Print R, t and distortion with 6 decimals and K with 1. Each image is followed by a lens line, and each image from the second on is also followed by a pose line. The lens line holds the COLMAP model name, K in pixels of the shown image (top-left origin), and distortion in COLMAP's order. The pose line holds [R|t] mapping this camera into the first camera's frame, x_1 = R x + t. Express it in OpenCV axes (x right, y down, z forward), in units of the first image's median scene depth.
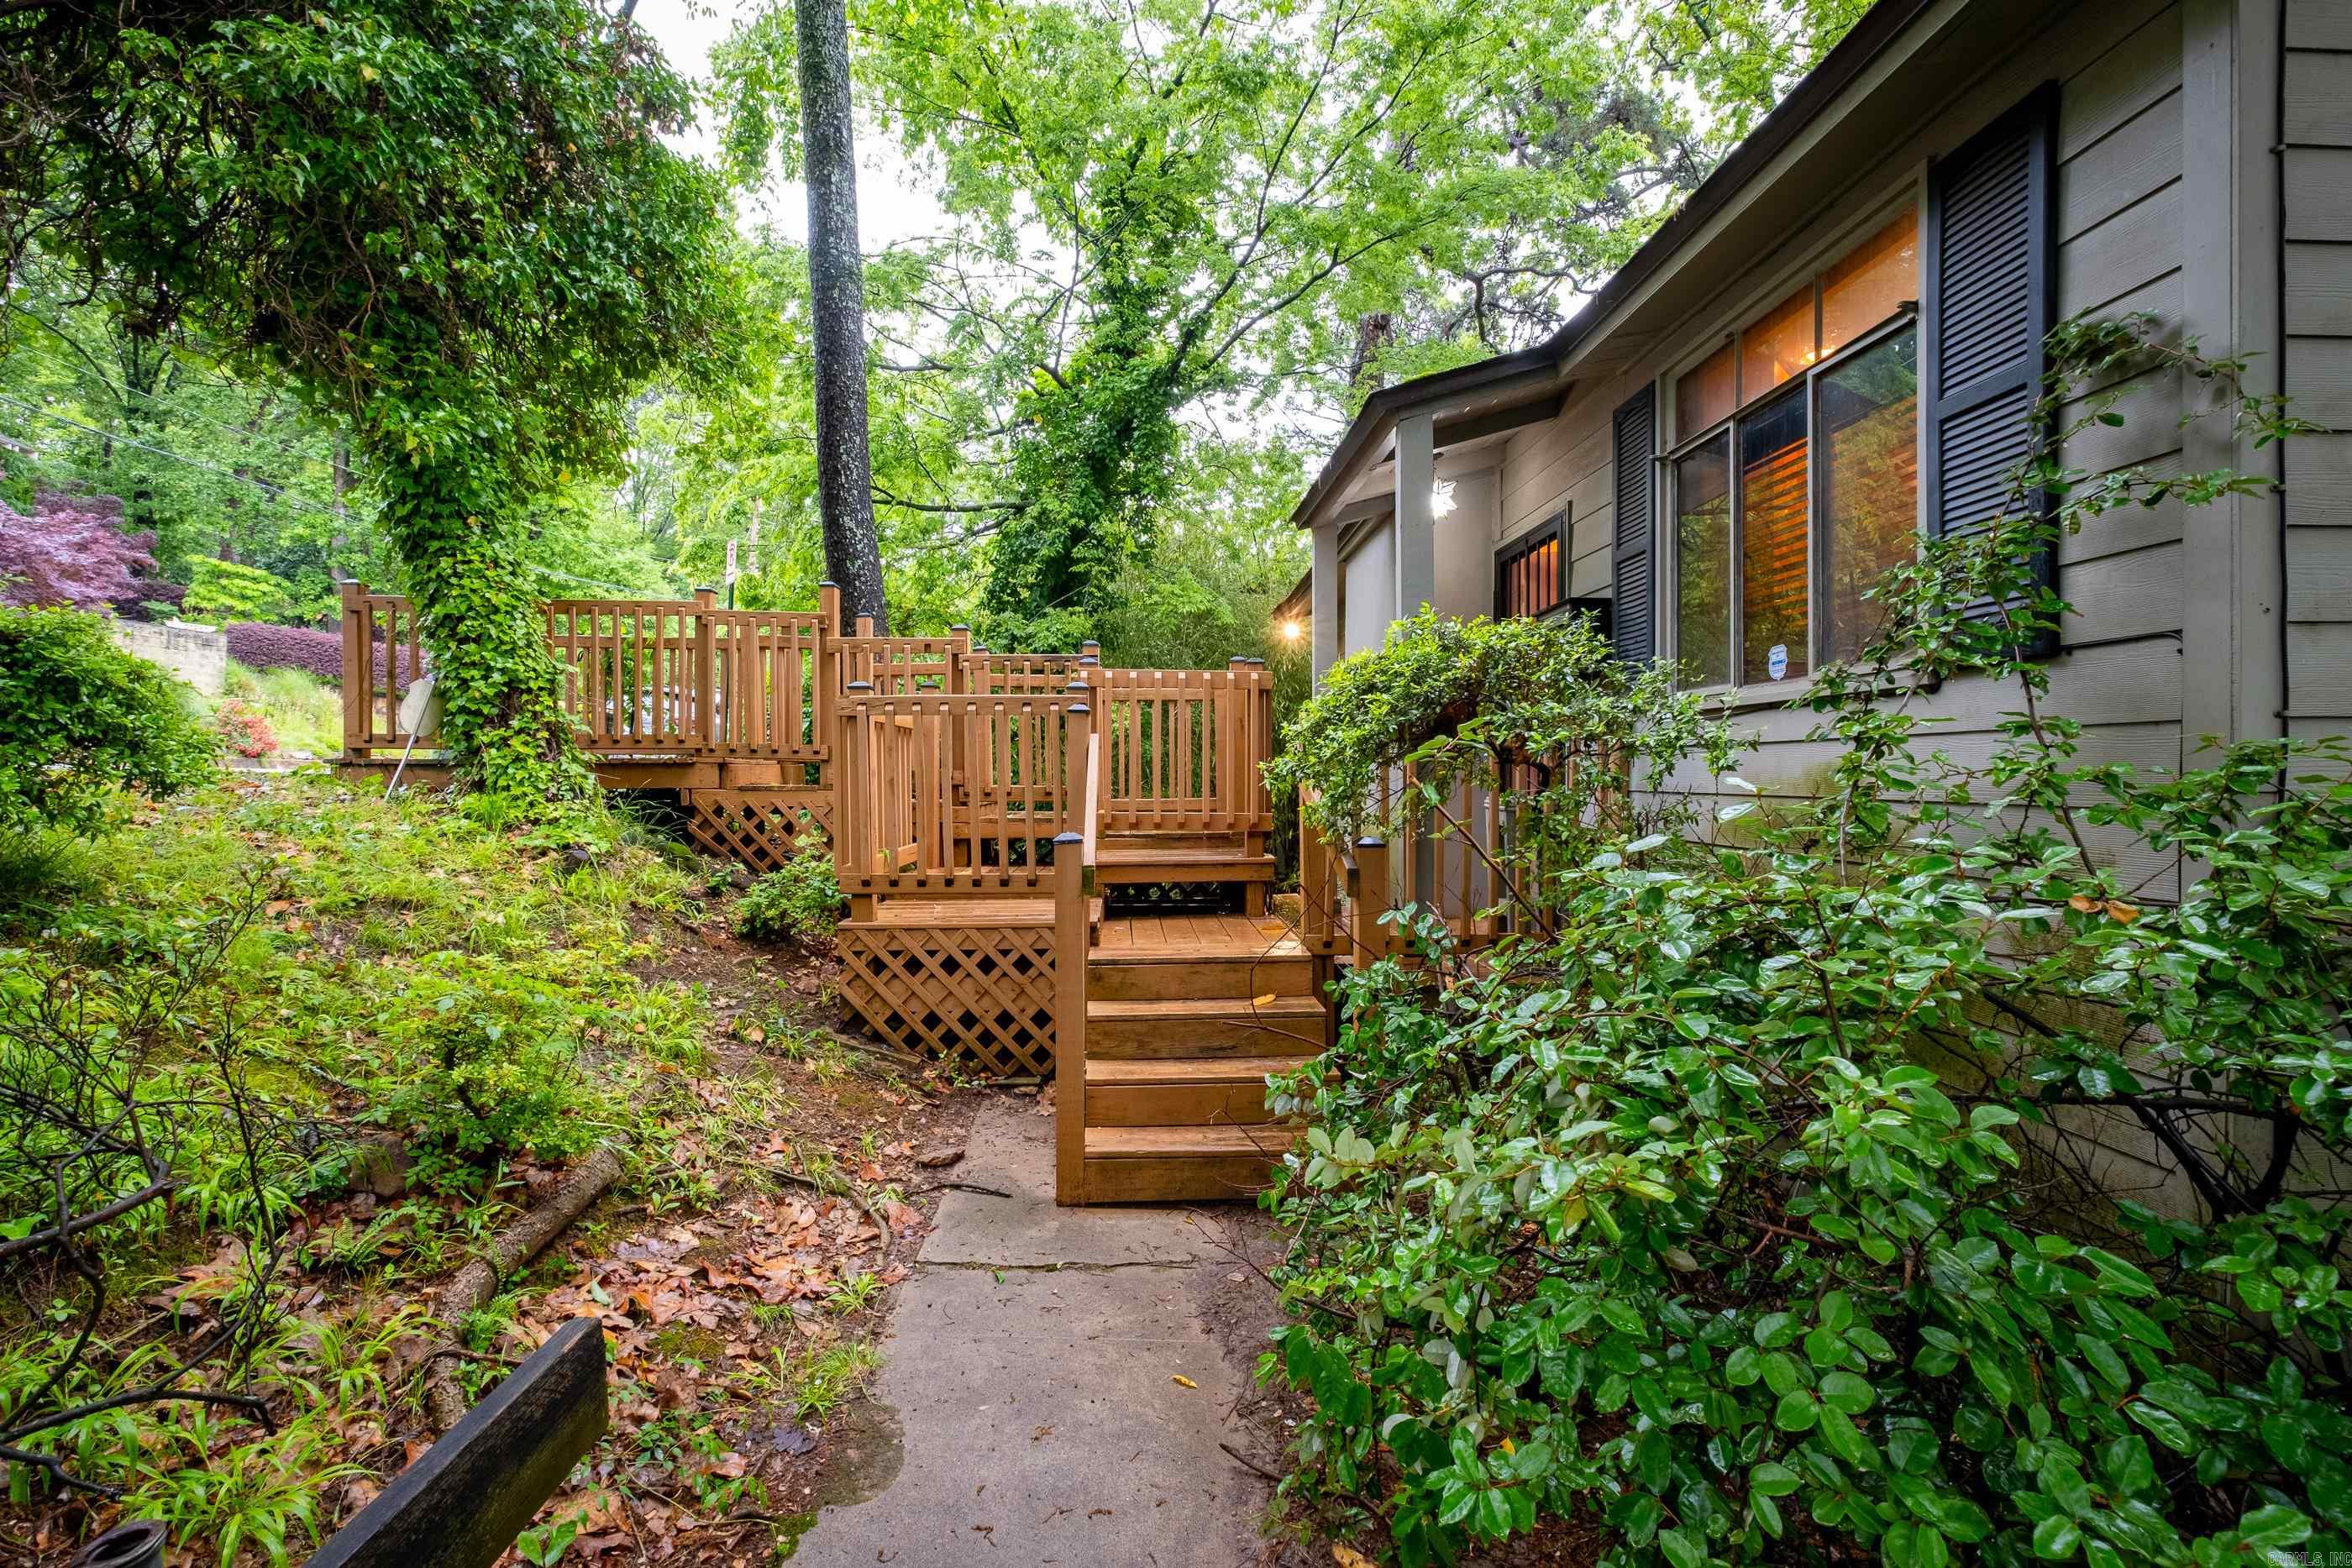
lens RADIAL K [[1052.2, 0, 1173.3], [0, 1052.2, 782.4], [0, 0, 1]] dist [-0.003978, 0.000238]
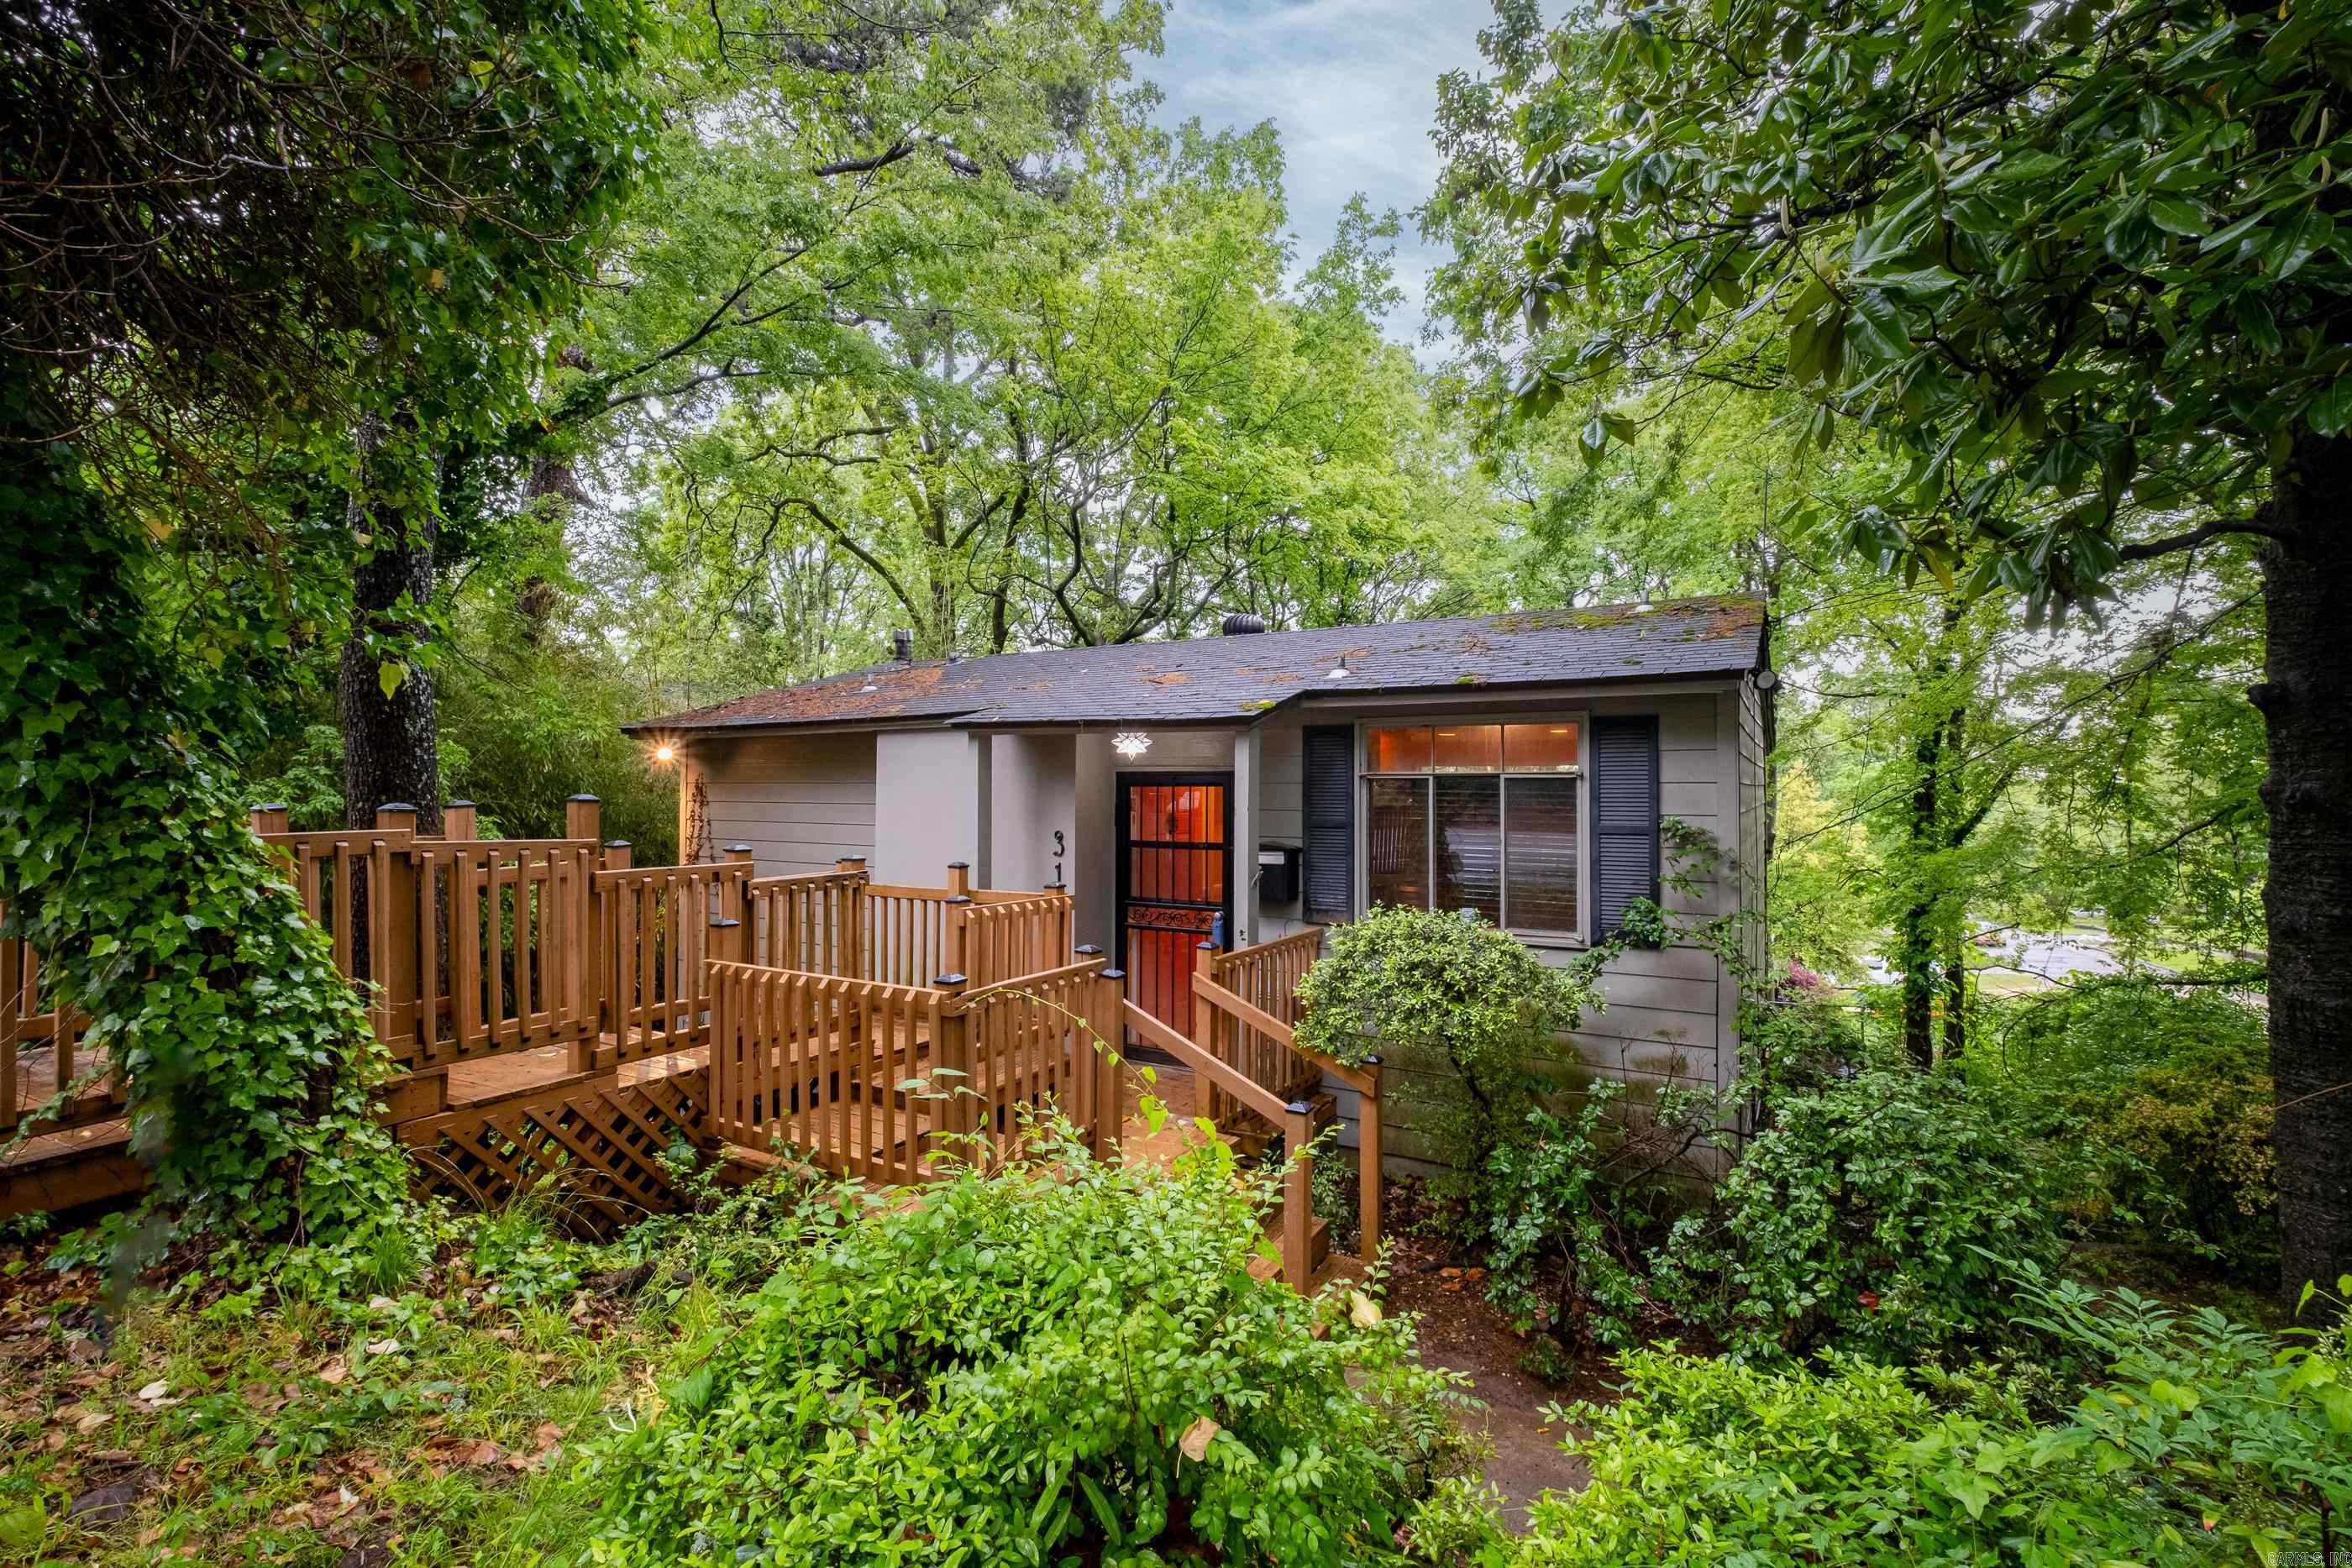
lens RADIAL K [[1052.2, 0, 1172.1], [0, 1052.2, 790.5], [0, 0, 1]] dist [-0.003978, 0.000238]
pose [[0.530904, 0.004375, 0.847421, -1.676123], [0.006701, 0.999934, -0.009361, -0.422550], [-0.847405, 0.010649, 0.530840, 0.573491]]
